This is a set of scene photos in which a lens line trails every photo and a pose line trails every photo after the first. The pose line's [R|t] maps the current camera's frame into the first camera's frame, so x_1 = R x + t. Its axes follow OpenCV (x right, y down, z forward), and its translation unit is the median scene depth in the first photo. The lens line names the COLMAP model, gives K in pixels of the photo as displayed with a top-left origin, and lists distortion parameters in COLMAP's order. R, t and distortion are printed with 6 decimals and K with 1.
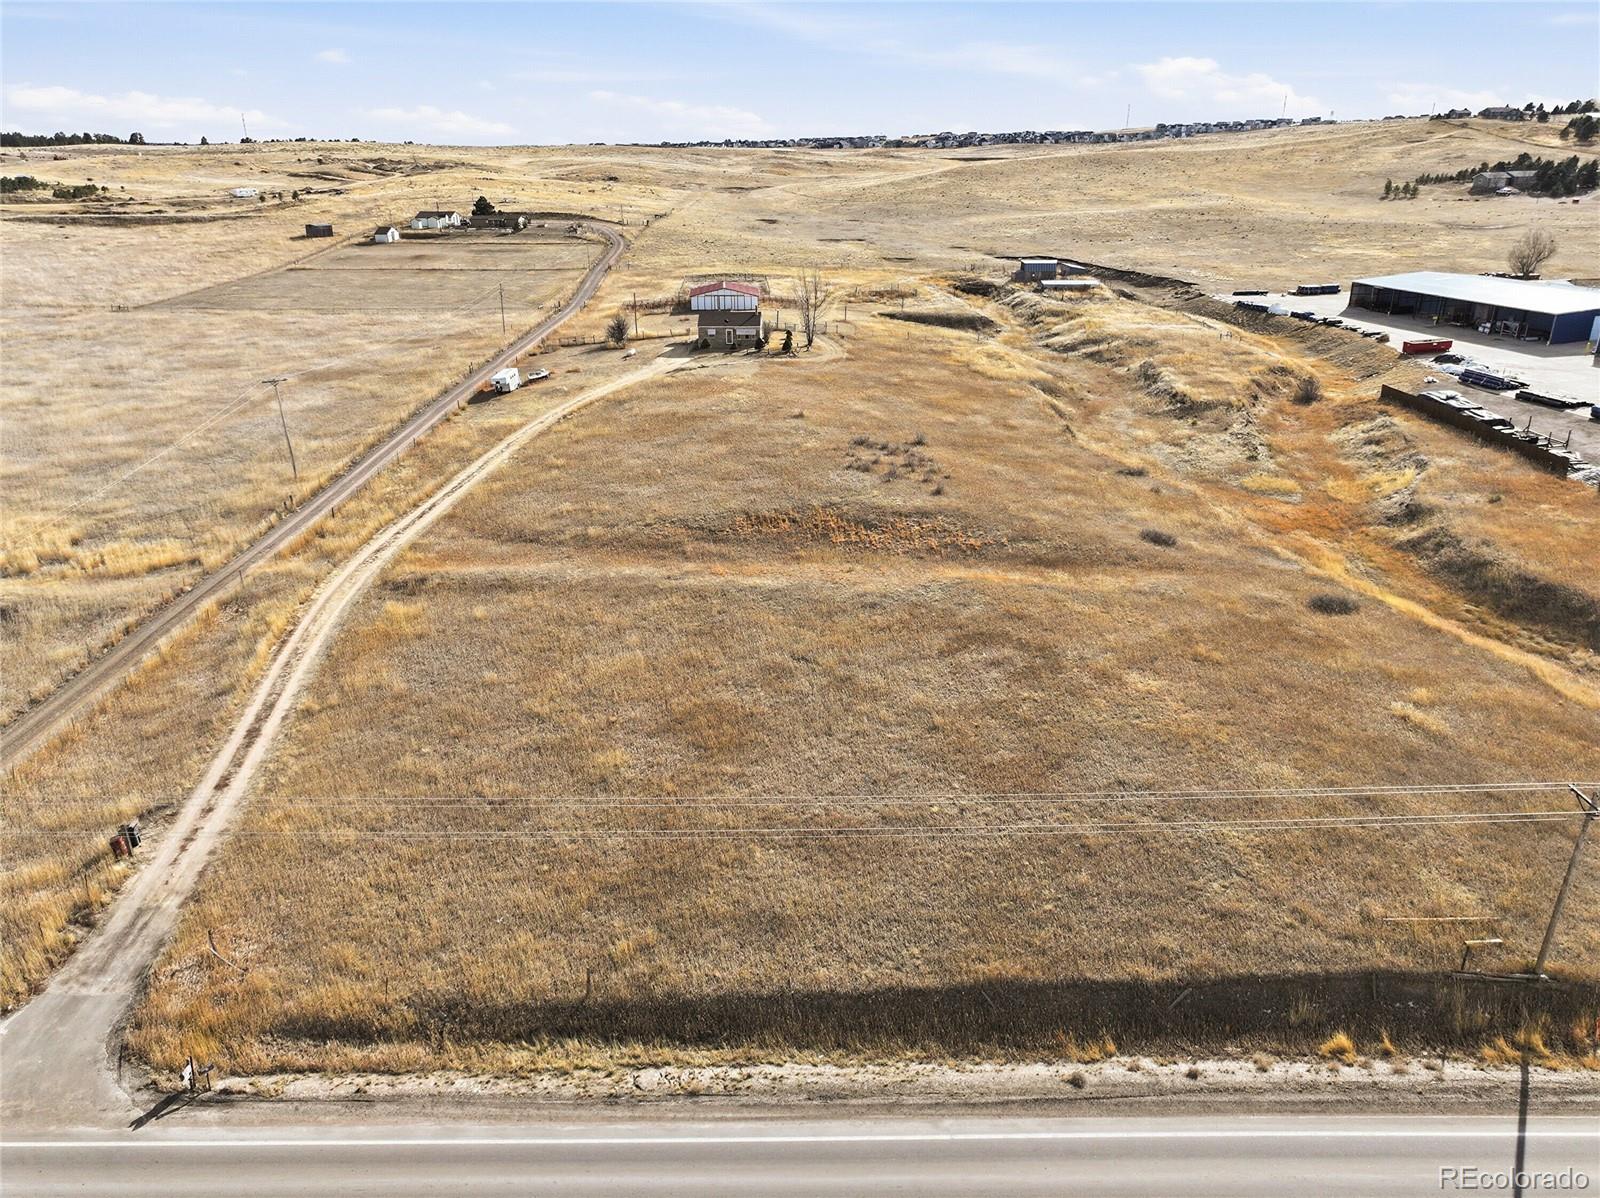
lens RADIAL K [[1122.2, 0, 805.3], [0, 1122.2, 596.0], [0, 0, 1]] dist [-0.004051, 0.018884]
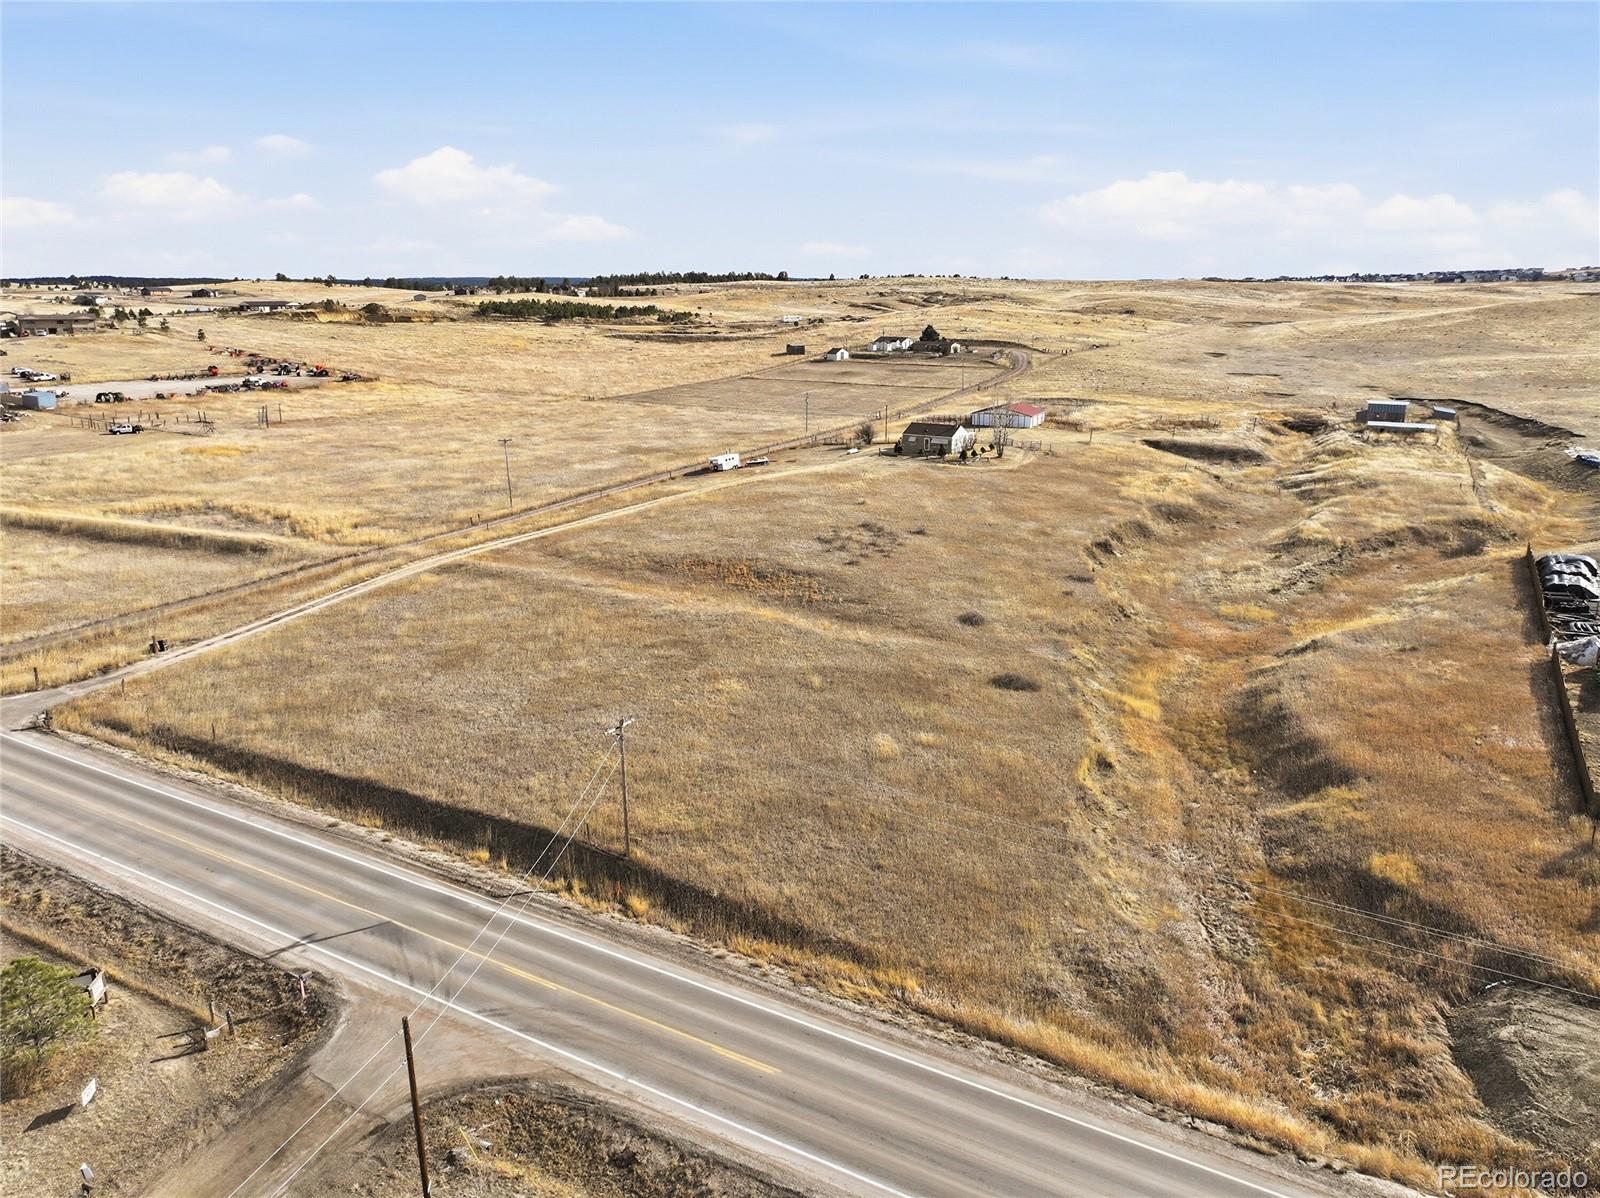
lens RADIAL K [[1122.2, 0, 805.3], [0, 1122.2, 596.0], [0, 0, 1]] dist [-0.004051, 0.018884]
pose [[0.865771, 0.136354, -0.481507, 0.517746], [-0.187006, 0.980612, -0.058553, 0.018025], [0.464187, 0.140738, 0.874484, -0.065249]]
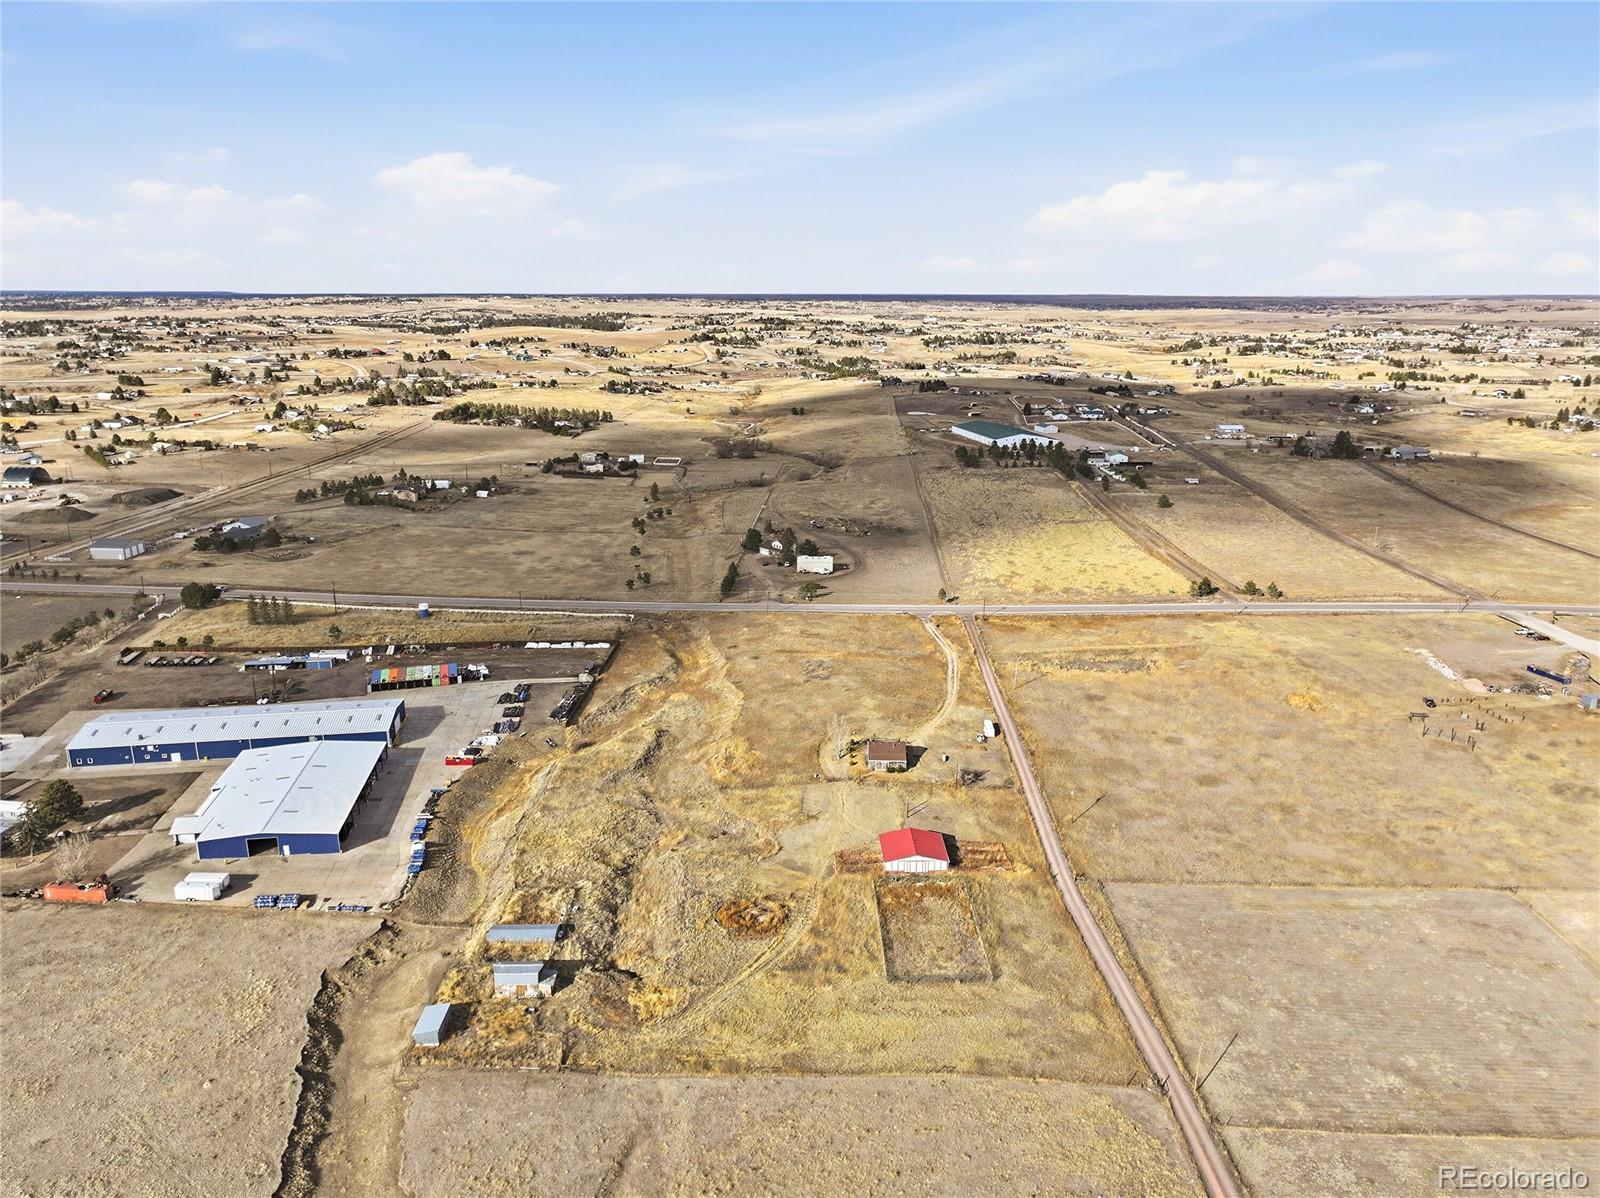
lens RADIAL K [[1122.2, 0, 805.3], [0, 1122.2, 596.0], [0, 0, 1]] dist [-0.004051, 0.018884]
pose [[-0.999060, -0.010520, 0.042058, -0.017106], [0.017040, 0.796752, 0.604067, -1.868064], [-0.039864, 0.604215, -0.795823, 2.869105]]
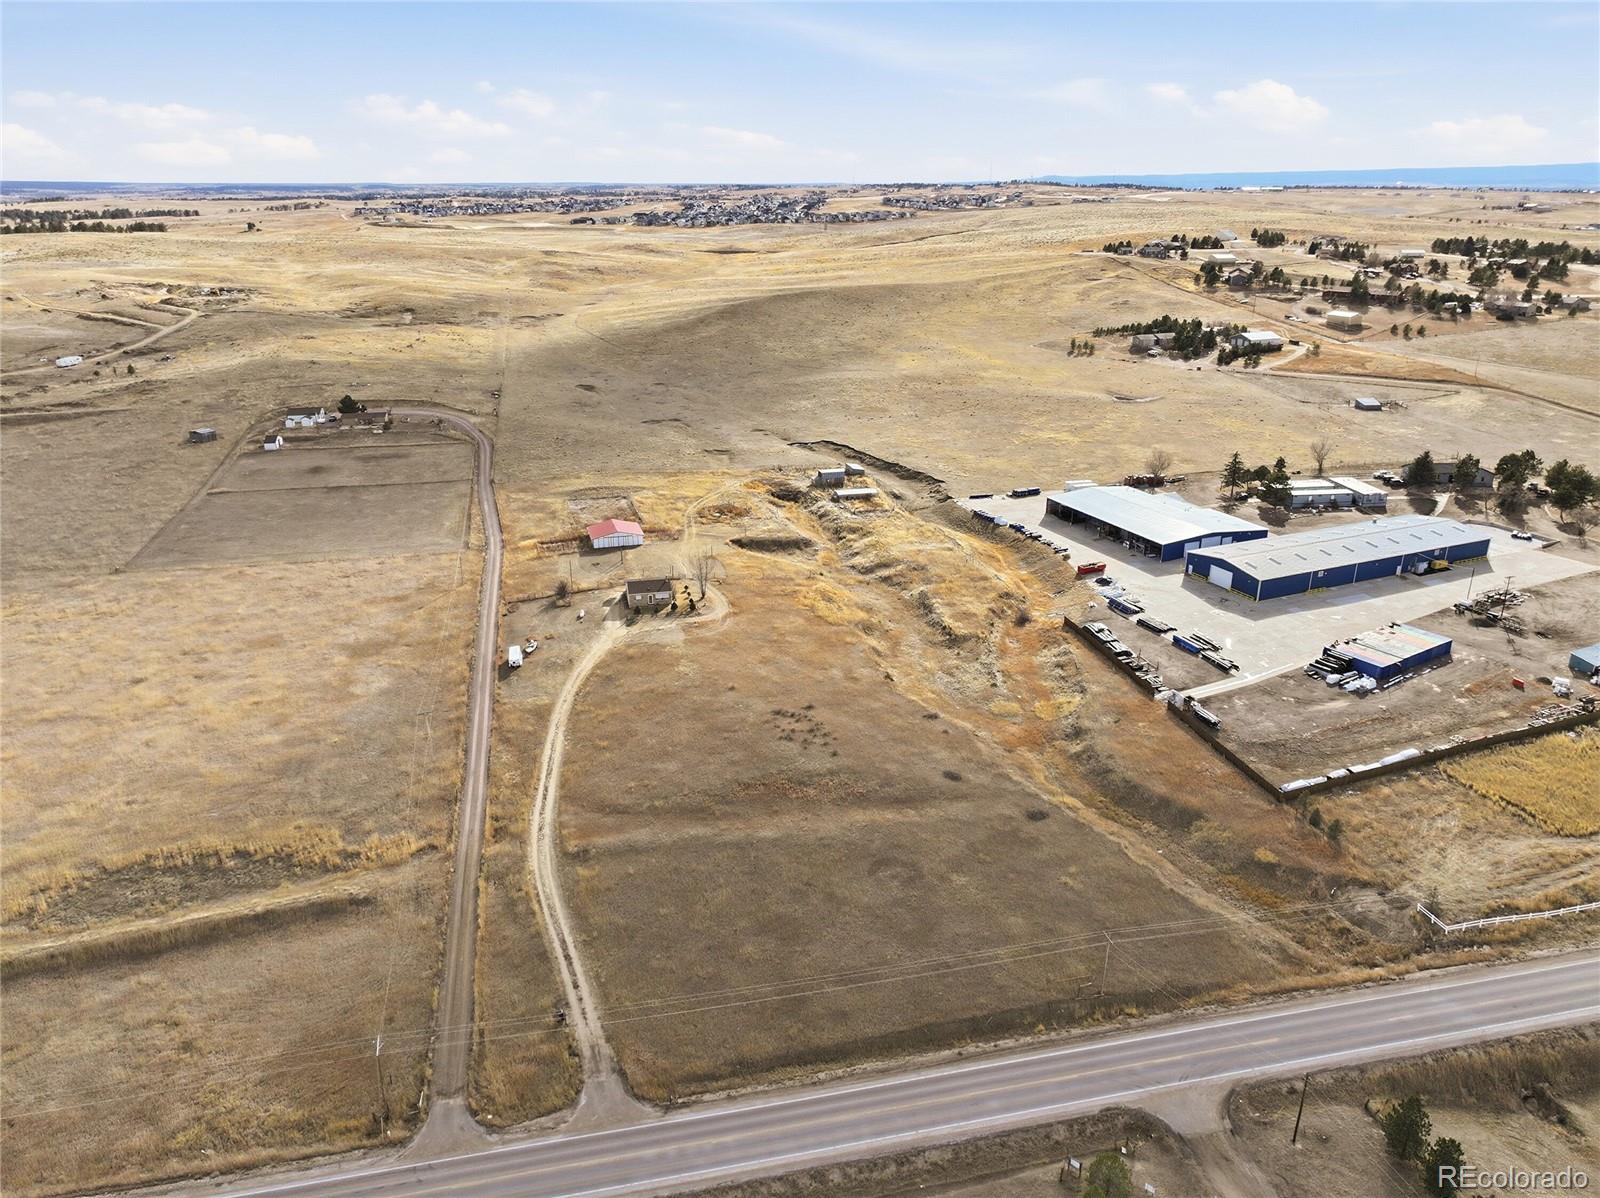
lens RADIAL K [[1122.2, 0, 805.3], [0, 1122.2, 596.0], [0, 0, 1]] dist [-0.004051, 0.018884]
pose [[0.975679, -0.072104, 0.207006, -0.222667], [0.078000, 0.996744, -0.020450, -0.244101], [-0.204858, 0.036099, 0.978126, -0.608841]]
